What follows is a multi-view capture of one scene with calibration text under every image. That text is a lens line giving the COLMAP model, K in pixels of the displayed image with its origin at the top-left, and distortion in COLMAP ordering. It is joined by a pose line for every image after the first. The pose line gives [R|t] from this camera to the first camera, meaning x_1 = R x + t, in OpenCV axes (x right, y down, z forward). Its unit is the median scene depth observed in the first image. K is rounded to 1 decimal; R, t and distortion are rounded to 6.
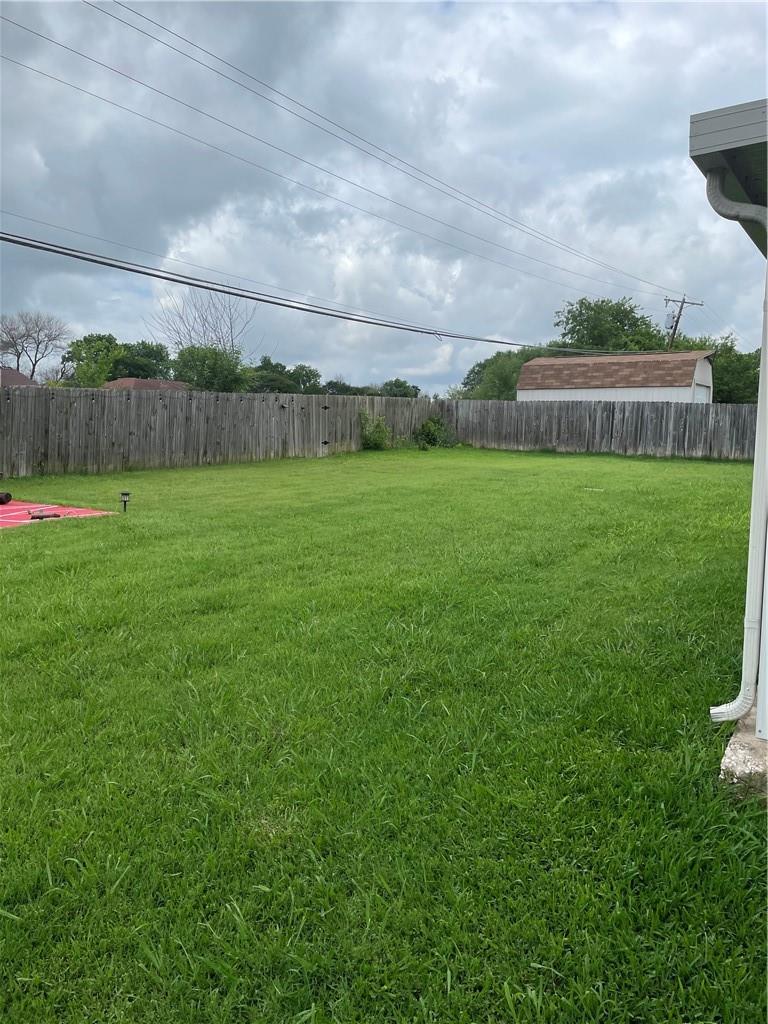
lens RADIAL K [[785.3, 0, 384.0], [0, 785.3, 512.0], [0, 0, 1]] dist [0.051385, -0.002391]
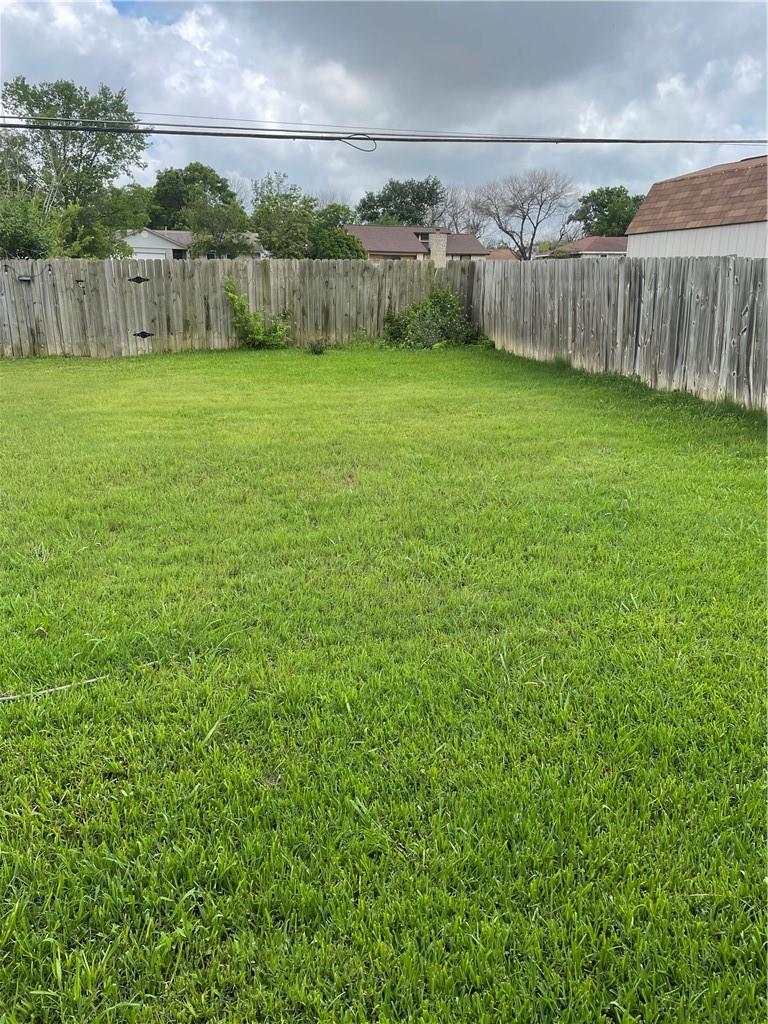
lens RADIAL K [[785.3, 0, 384.0], [0, 785.3, 512.0], [0, 0, 1]] dist [0.051385, -0.002391]
pose [[0.741553, 0.183256, -0.645381, 0.485197], [-0.074440, 0.978506, 0.192314, -0.077464], [0.666751, -0.094569, 0.739256, 0.571060]]
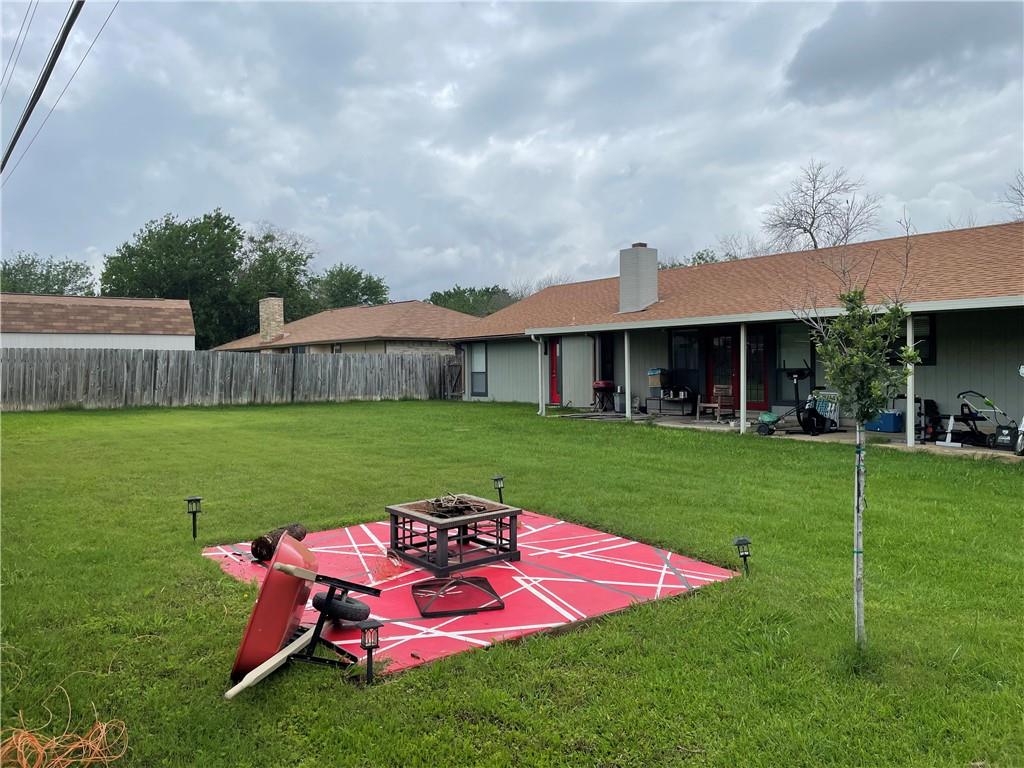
lens RADIAL K [[785.3, 0, 512.0], [0, 785.3, 384.0], [0, 0, 1]] dist [0.051385, -0.002391]
pose [[0.339187, -0.040611, 0.939842, -0.435399], [0.123661, 0.992323, -0.001750, -0.047234], [-0.932556, 0.116815, 0.341605, 0.298360]]
